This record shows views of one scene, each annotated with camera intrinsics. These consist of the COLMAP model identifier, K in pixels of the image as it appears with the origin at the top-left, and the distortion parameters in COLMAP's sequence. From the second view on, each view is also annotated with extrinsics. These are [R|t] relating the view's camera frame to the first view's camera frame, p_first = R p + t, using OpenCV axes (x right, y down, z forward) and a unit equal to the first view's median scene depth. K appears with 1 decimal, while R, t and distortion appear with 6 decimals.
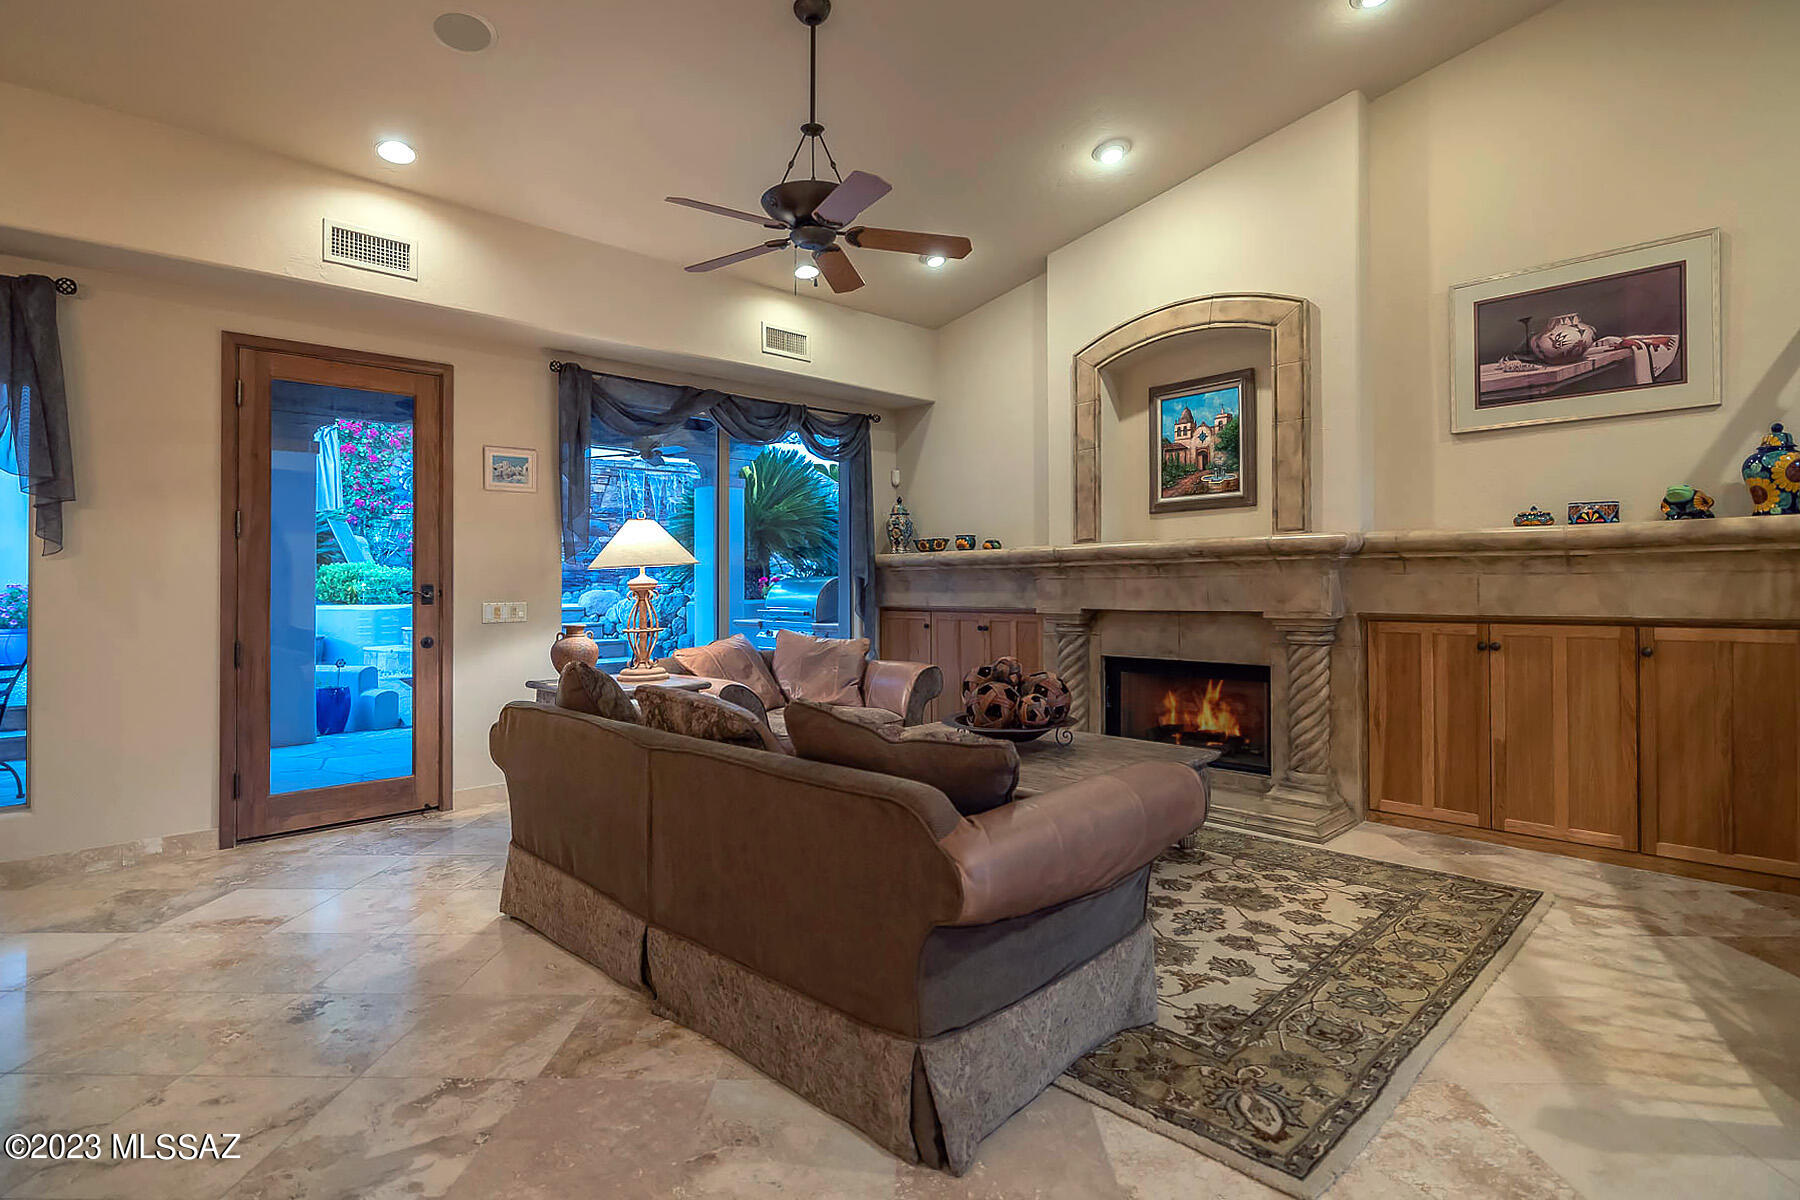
lens RADIAL K [[881.8, 0, 895.8], [0, 881.8, 586.5], [0, 0, 1]] dist [-0.000839, -0.000081]
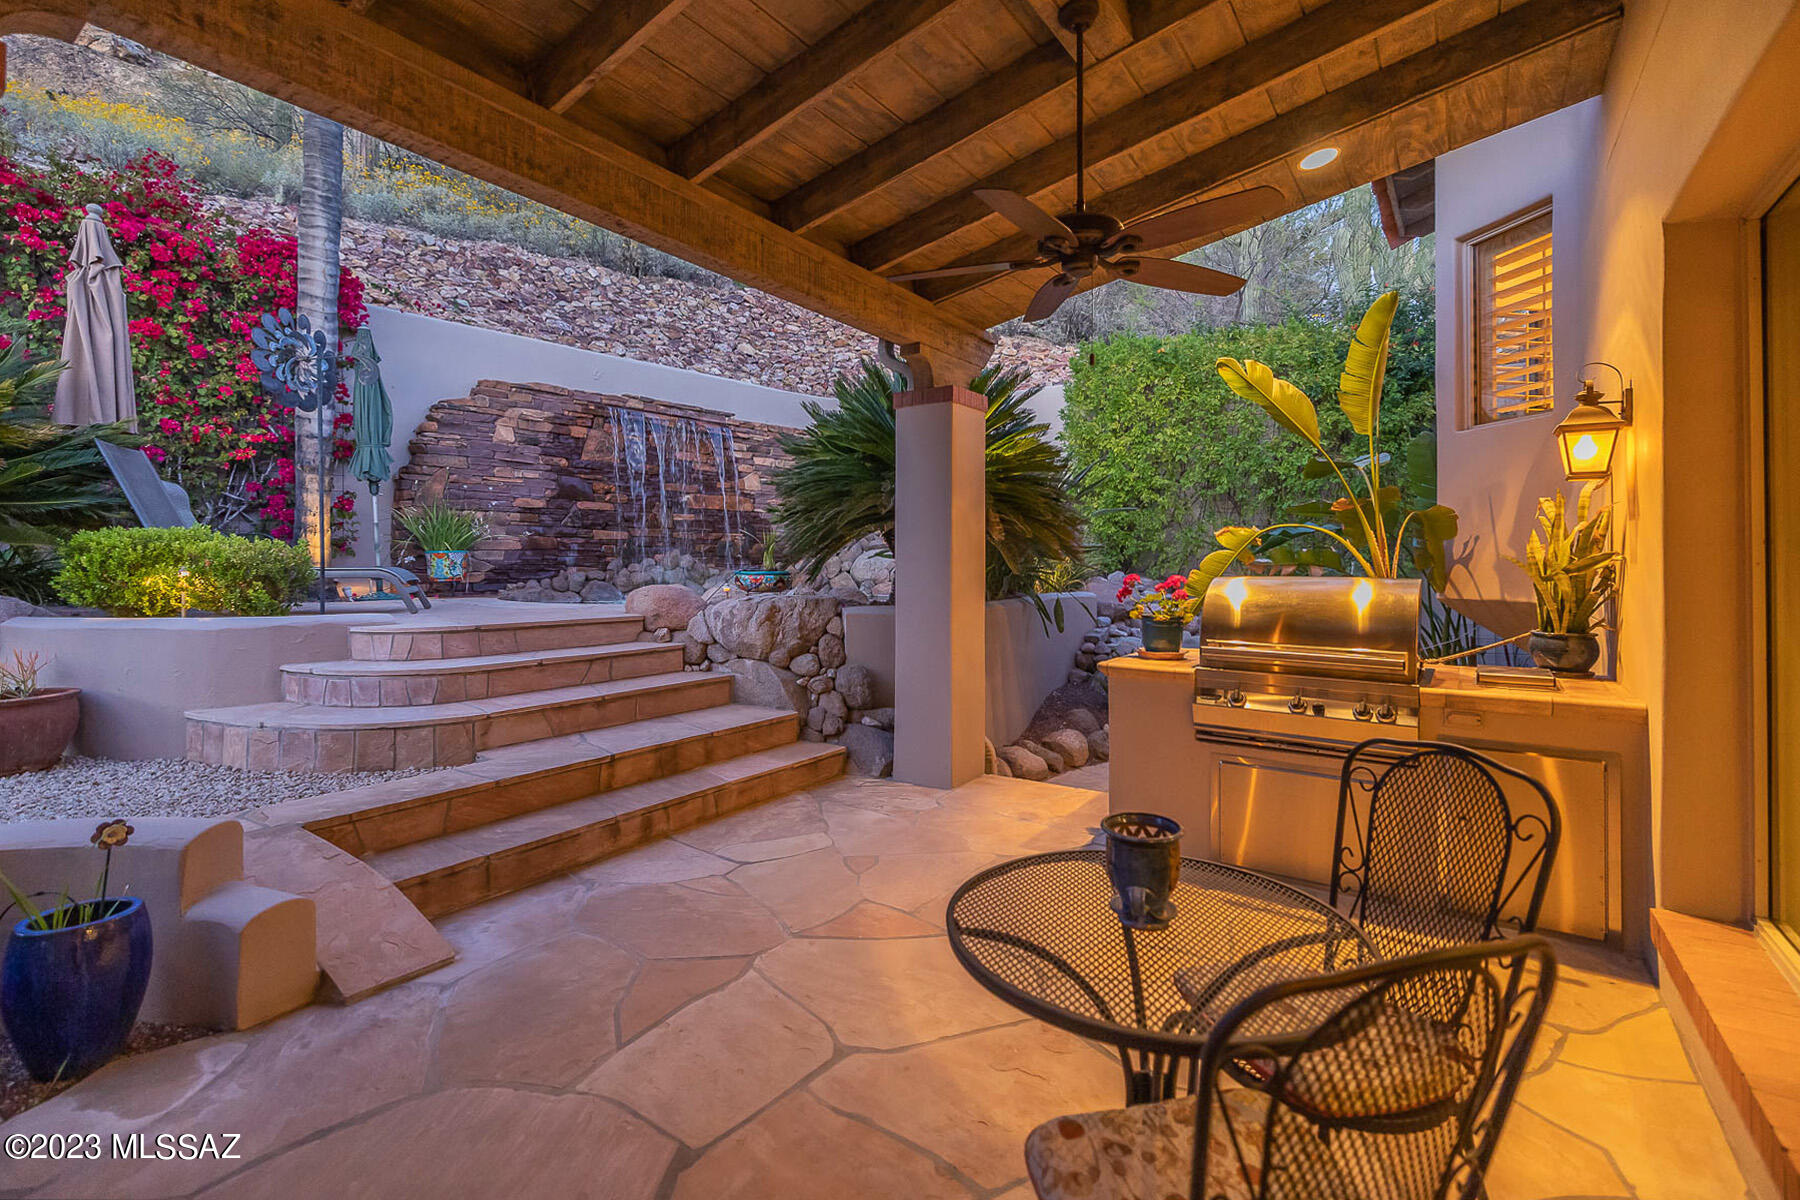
lens RADIAL K [[789.0, 0, 948.4], [0, 789.0, 581.7], [0, 0, 1]] dist [0.000769, 0.000121]
pose [[0.972403, 0.010449, 0.233072, -0.267002], [-0.015010, 0.999729, 0.017807, -0.010319], [-0.232823, -0.020814, 0.972296, 0.432369]]
